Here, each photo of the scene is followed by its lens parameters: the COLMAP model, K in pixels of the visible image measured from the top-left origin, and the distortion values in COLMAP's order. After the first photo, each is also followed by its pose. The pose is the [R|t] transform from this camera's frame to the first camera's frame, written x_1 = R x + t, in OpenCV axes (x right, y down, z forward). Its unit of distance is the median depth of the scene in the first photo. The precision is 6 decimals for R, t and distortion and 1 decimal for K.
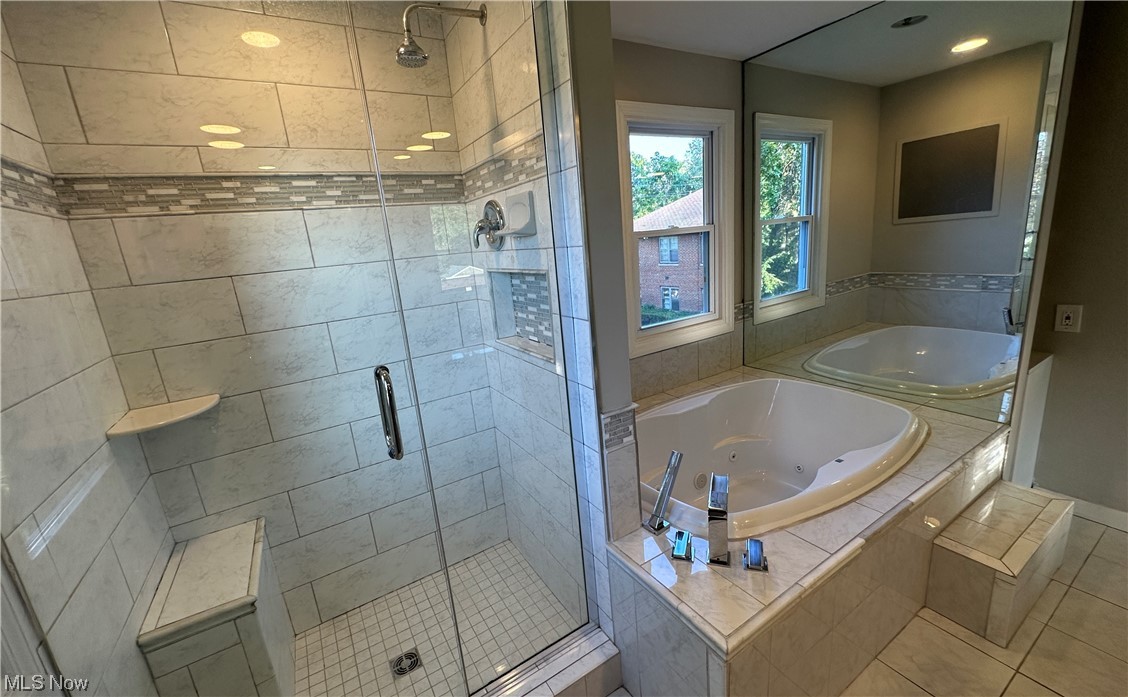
lens RADIAL K [[452.3, 0, 568.2], [0, 452.3, 347.7], [0, 0, 1]] dist [-0.003219, 0.000202]
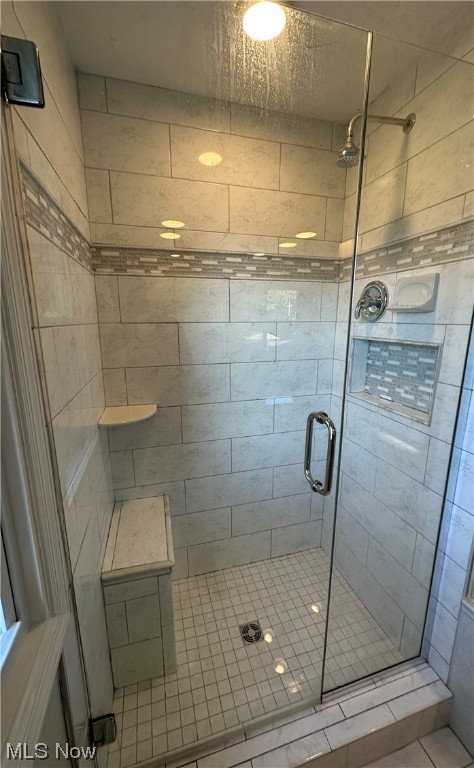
lens RADIAL K [[308.0, 0, 237.1], [0, 308.0, 384.1], [0, 0, 1]] dist [-0.003219, 0.000202]
pose [[0.958432, 0.142349, -0.247274, -0.299890], [-0.145570, 0.989334, 0.005303, -0.002099], [0.245391, 0.030913, 0.968931, 0.124039]]
